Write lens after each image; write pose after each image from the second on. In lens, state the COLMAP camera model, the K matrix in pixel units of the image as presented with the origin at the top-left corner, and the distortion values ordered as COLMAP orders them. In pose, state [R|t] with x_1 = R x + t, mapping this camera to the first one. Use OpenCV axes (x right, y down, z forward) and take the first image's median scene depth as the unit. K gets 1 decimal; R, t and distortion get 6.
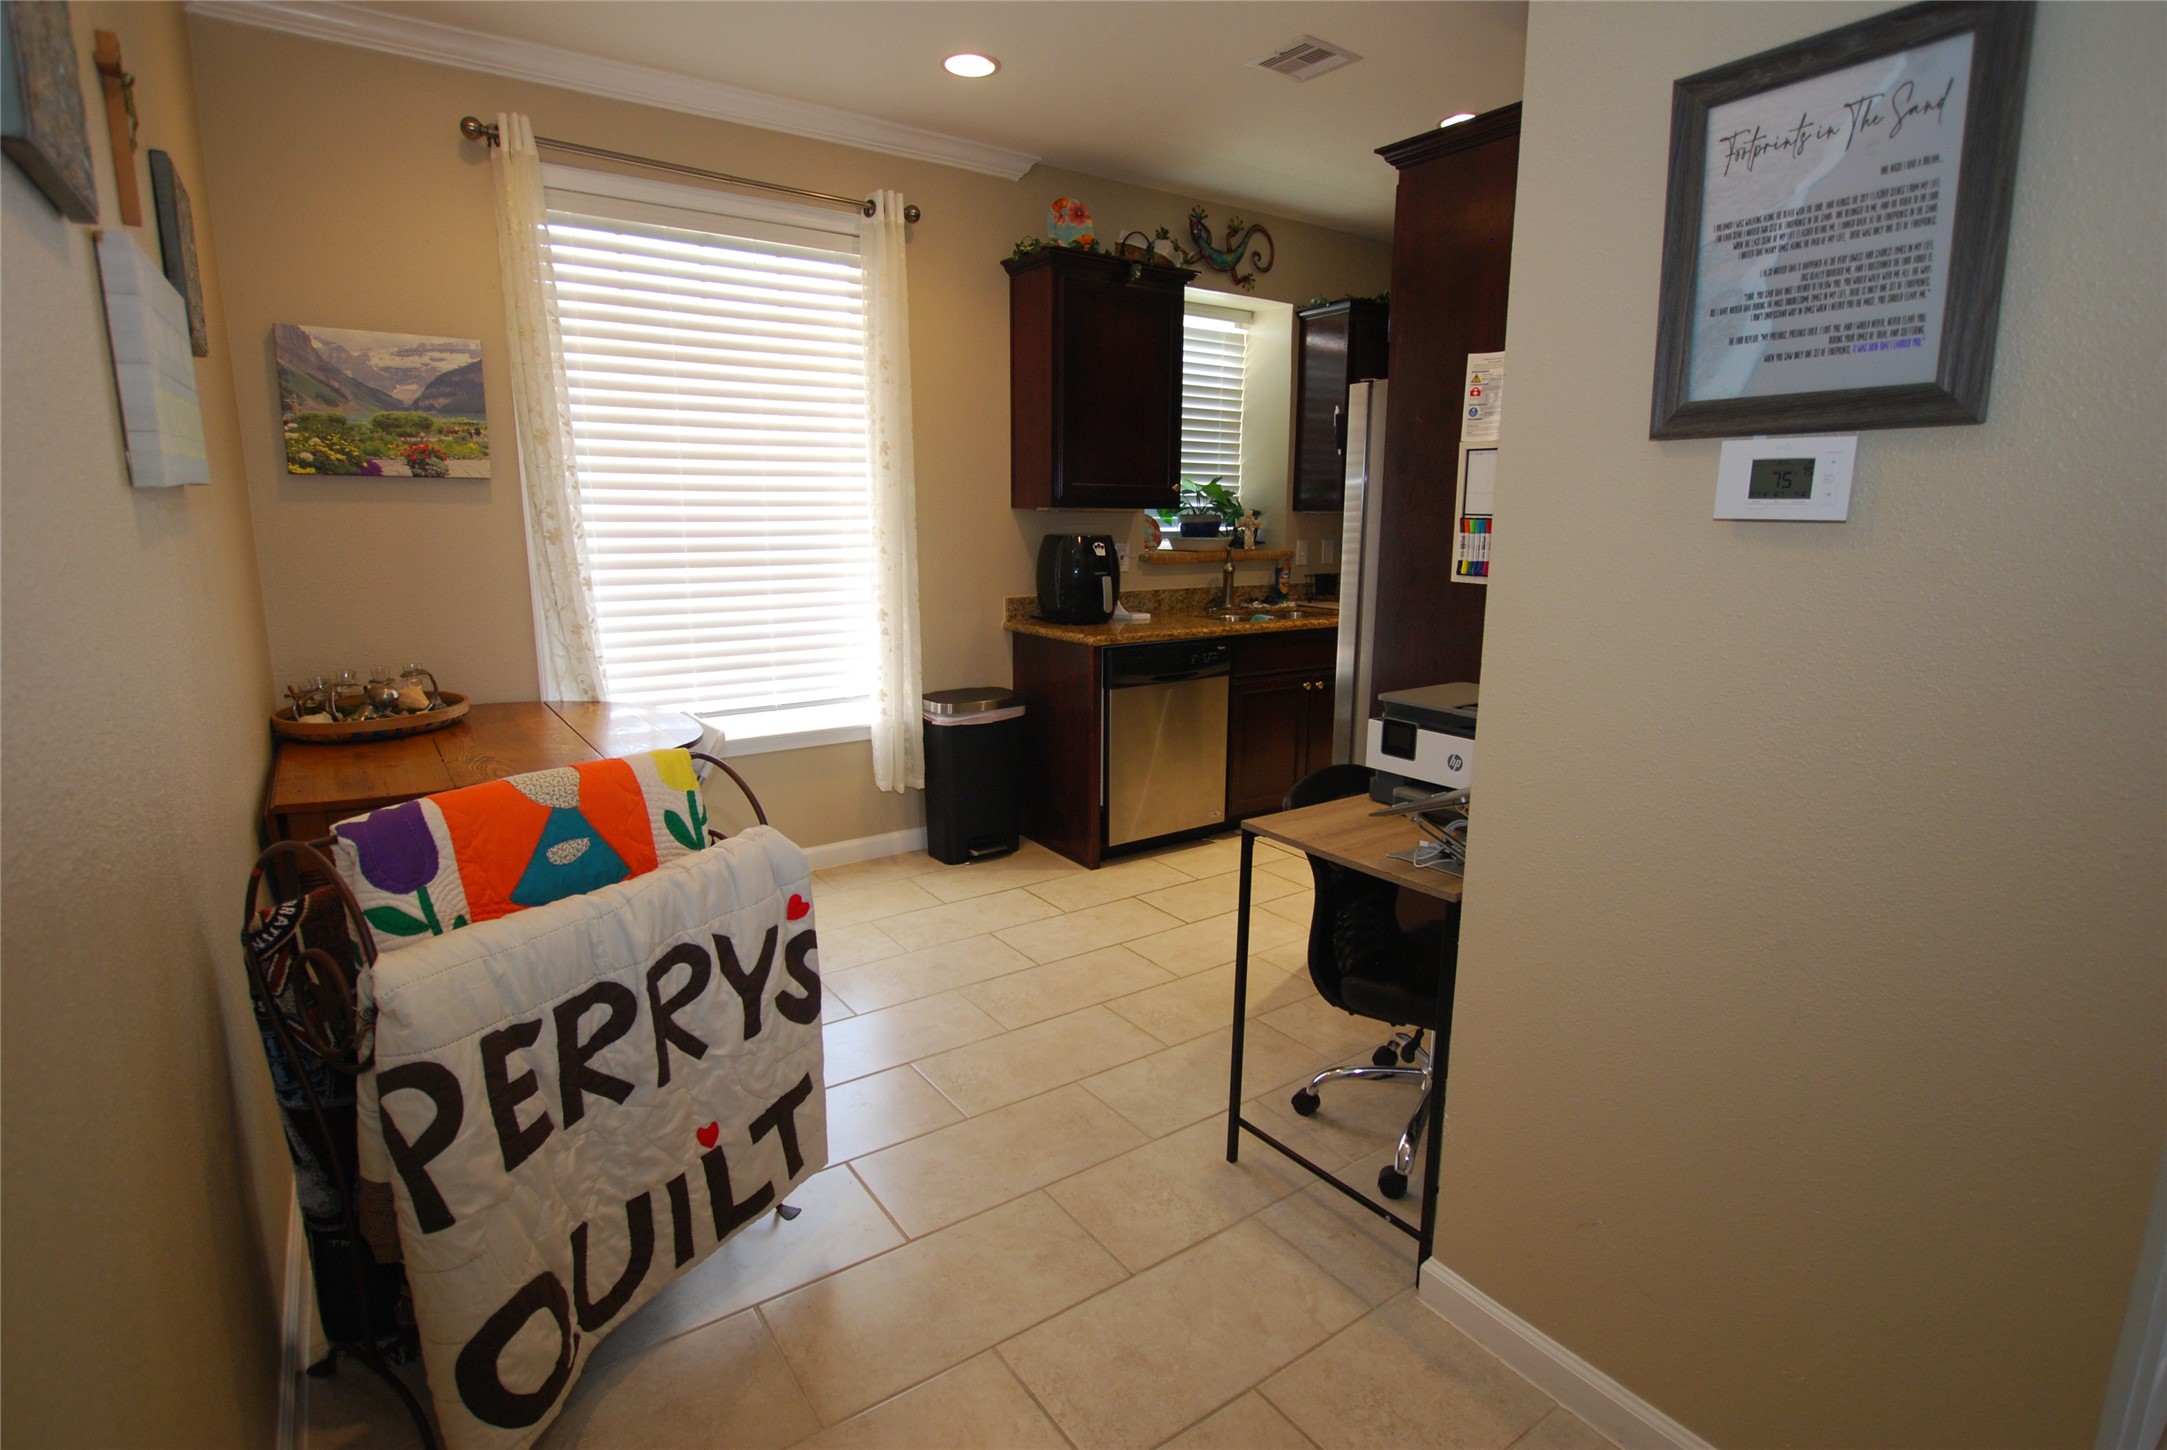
lens RADIAL K [[1066.0, 0, 1089.8], [0, 1066.0, 725.4], [0, 0, 1]] dist [-0.030166, 0.000196]
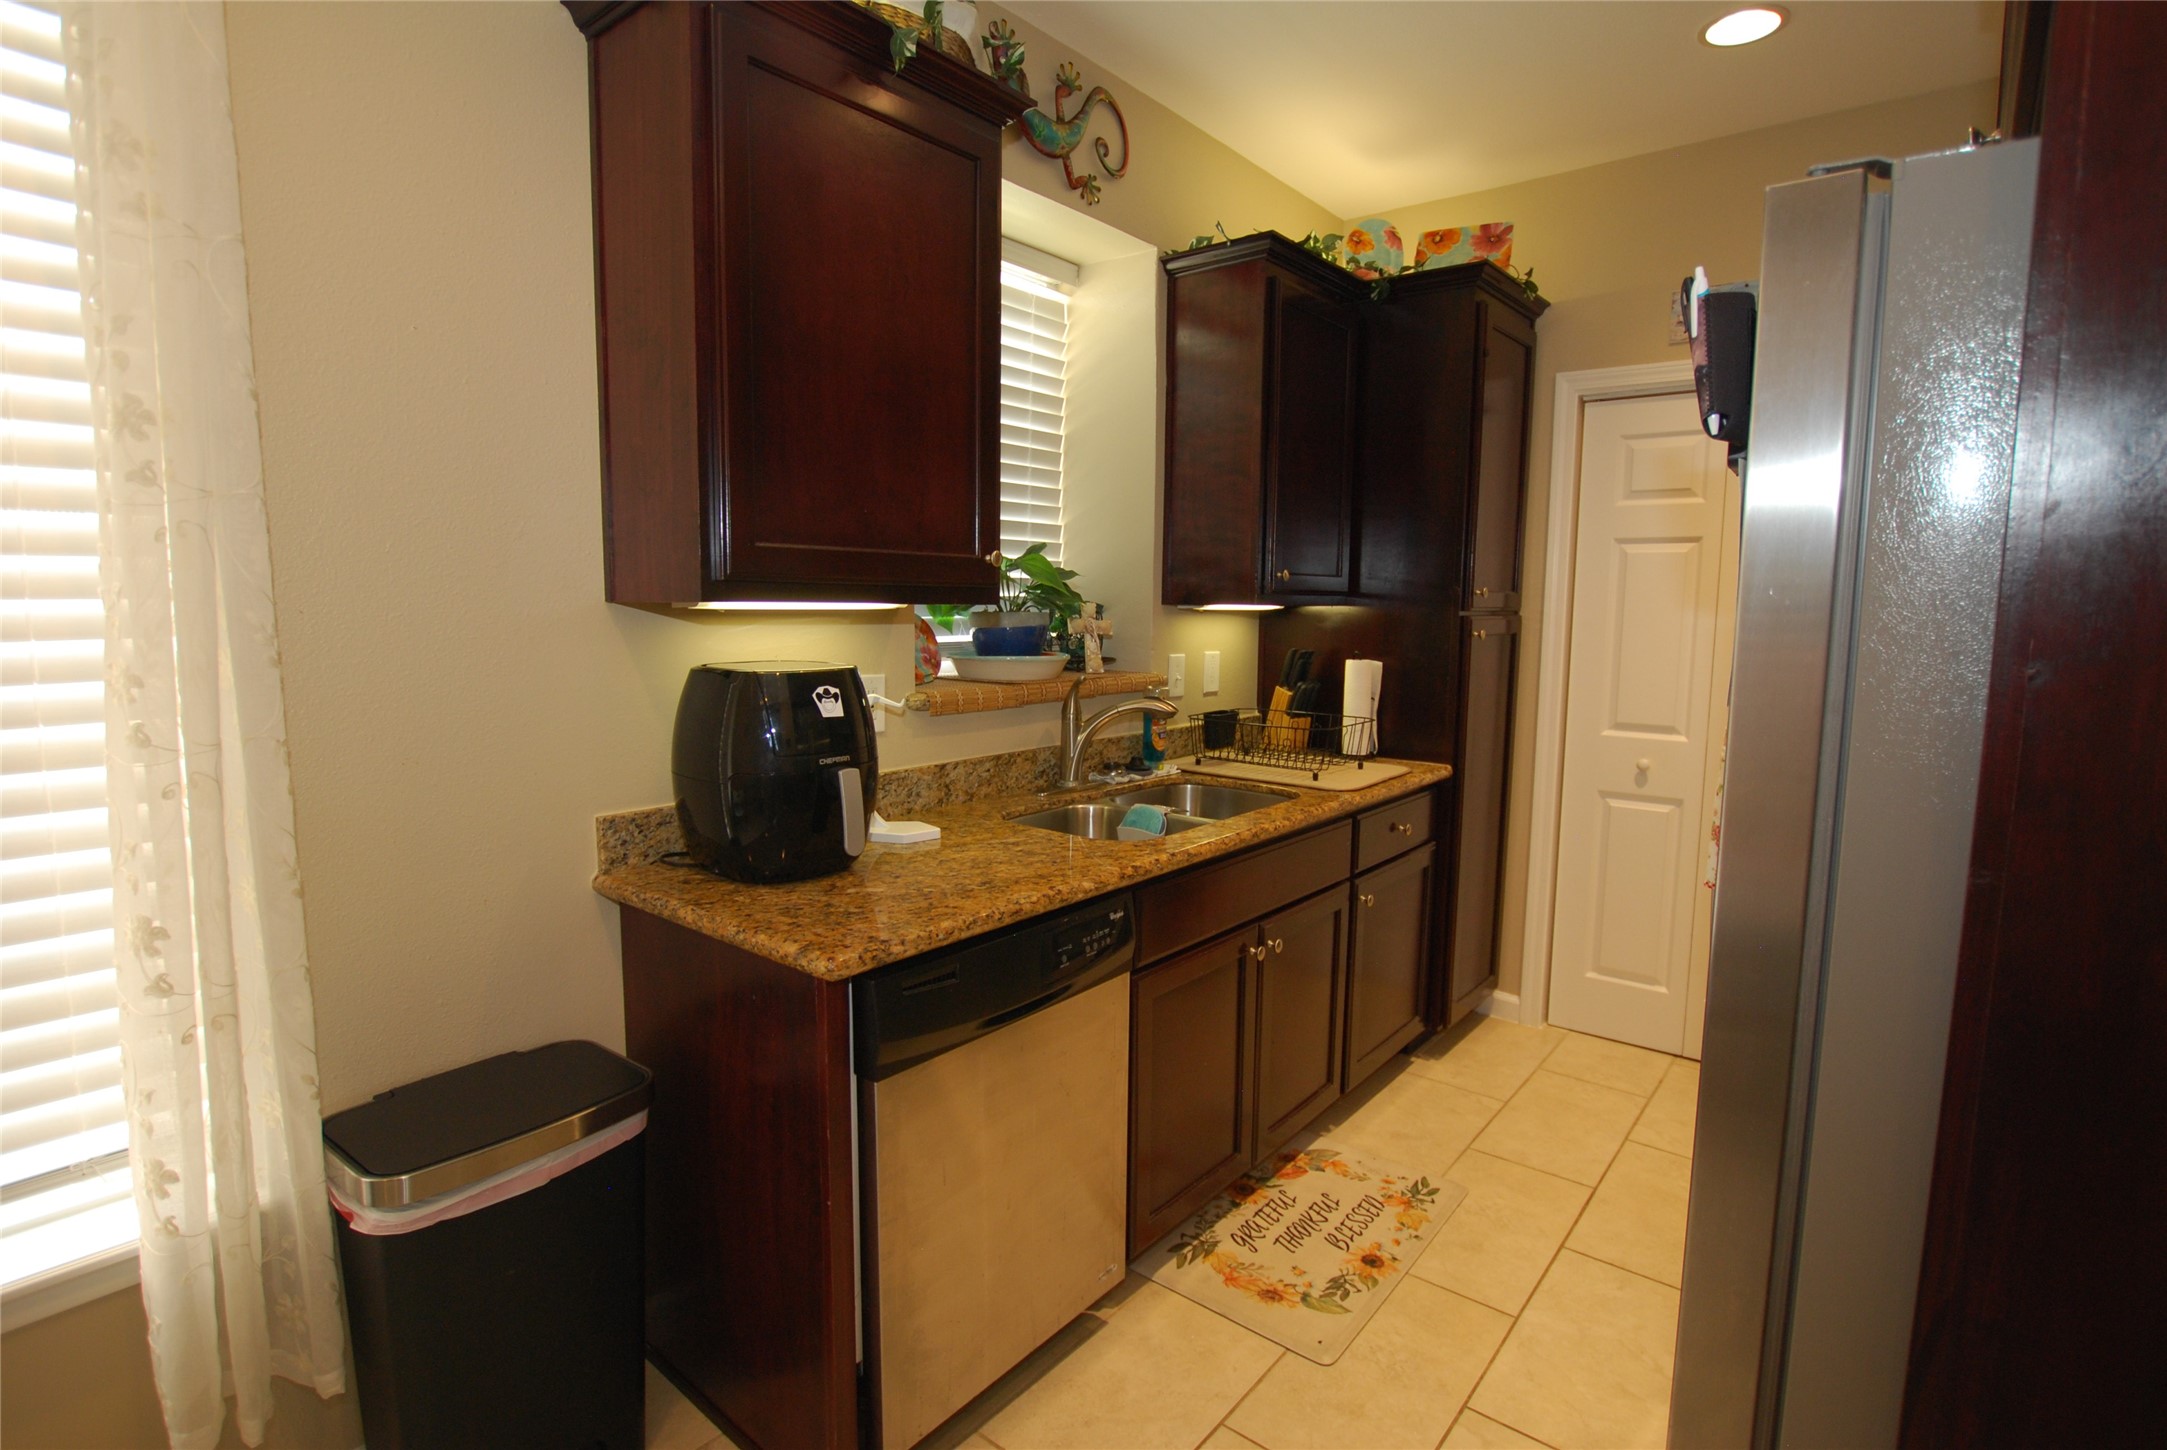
lens RADIAL K [[1066.0, 0, 1089.8], [0, 1066.0, 725.4], [0, 0, 1]] dist [-0.030166, 0.000196]
pose [[0.962309, -0.027602, 0.270554, -0.005779], [0.048321, 0.996361, -0.070219, -0.128642], [-0.267631, 0.080646, 0.960140, 0.606621]]
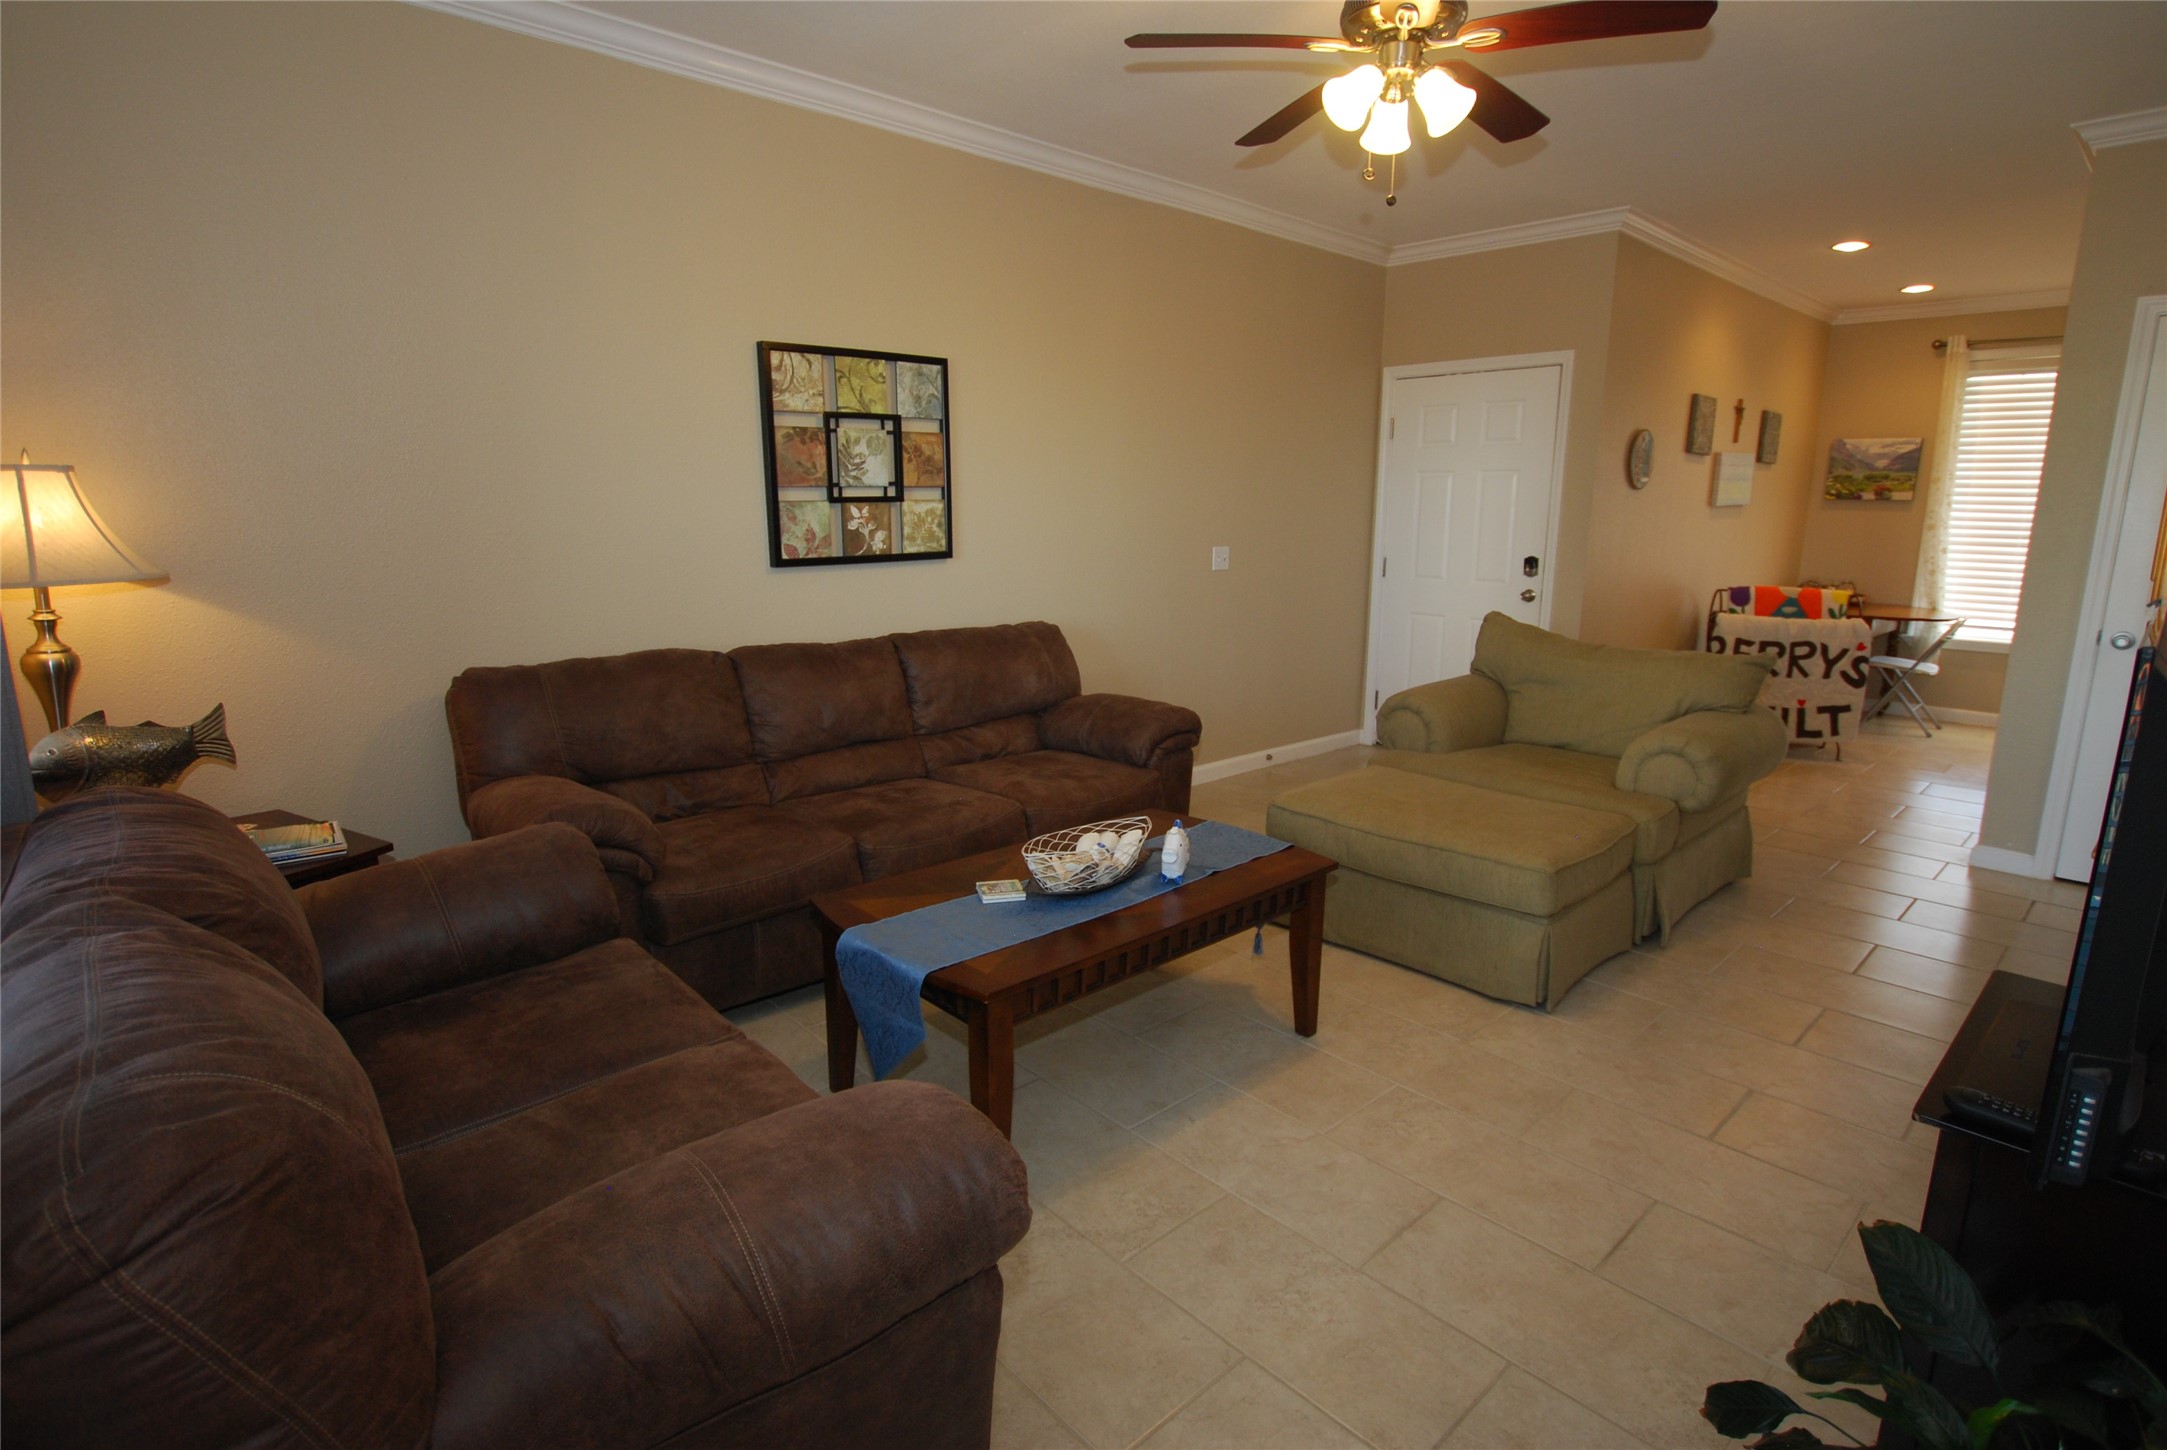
lens RADIAL K [[1066.0, 0, 1089.8], [0, 1066.0, 725.4], [0, 0, 1]] dist [-0.030166, 0.000196]
pose [[0.124360, 0.191868, -0.973510, 1.138025], [-0.200136, 0.965811, 0.164785, 0.160682], [0.971844, 0.174342, 0.158508, -0.736135]]
